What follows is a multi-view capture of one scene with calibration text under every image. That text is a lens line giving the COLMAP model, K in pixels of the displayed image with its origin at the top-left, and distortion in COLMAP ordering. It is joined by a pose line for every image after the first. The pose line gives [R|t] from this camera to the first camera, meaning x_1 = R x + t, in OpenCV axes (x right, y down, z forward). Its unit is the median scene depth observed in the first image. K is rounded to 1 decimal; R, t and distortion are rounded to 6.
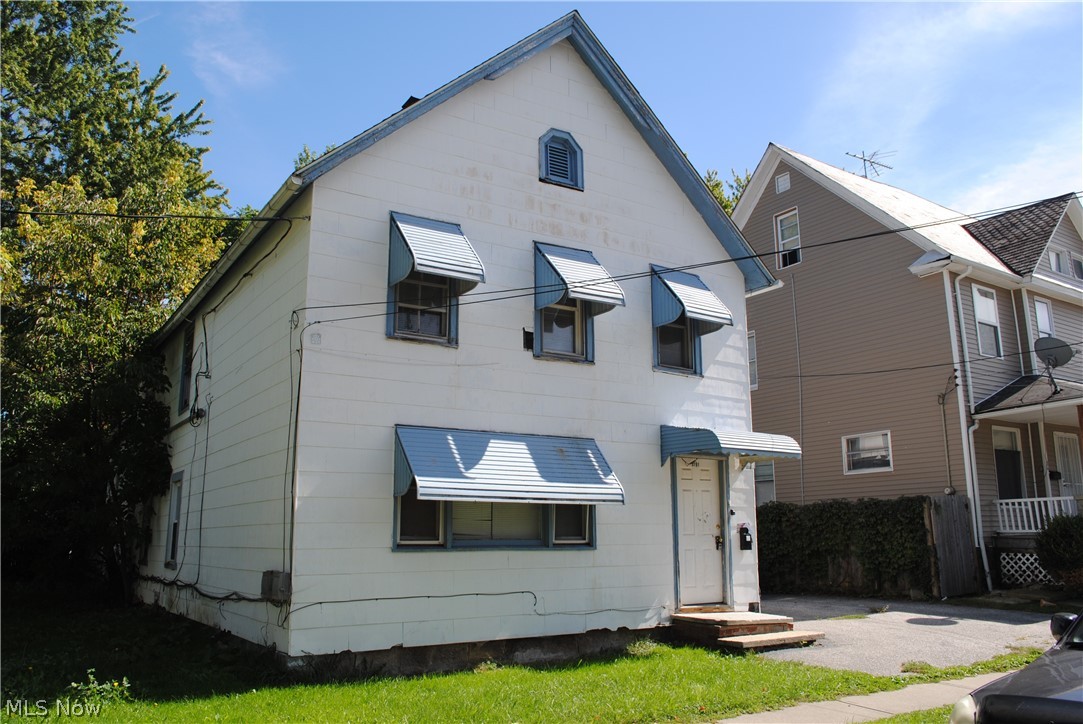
lens RADIAL K [[854.5, 0, 541.5], [0, 854.5, 362.0], [0, 0, 1]] dist [-0.085926, 0.006386]
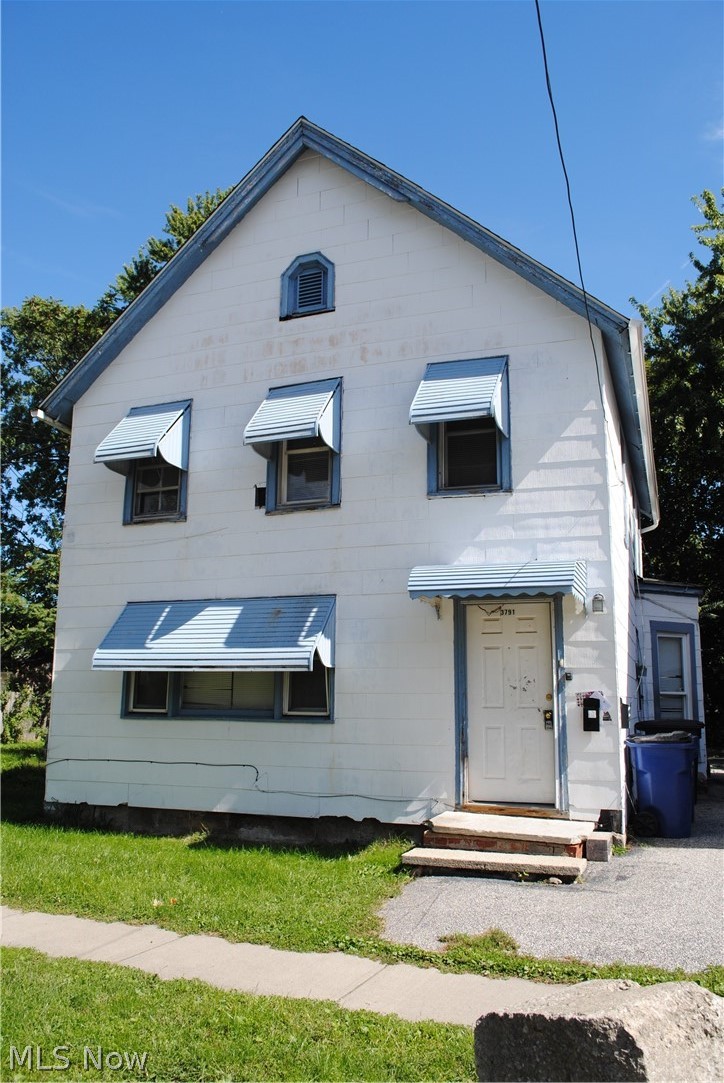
lens RADIAL K [[854.5, 0, 361.9], [0, 854.5, 554.1], [0, 0, 1]] dist [-0.085926, 0.006386]
pose [[0.593059, -0.131951, -0.794274, 0.756642], [0.152575, 0.987024, -0.050049, 0.096433], [0.790571, -0.091505, 0.605495, 0.501764]]
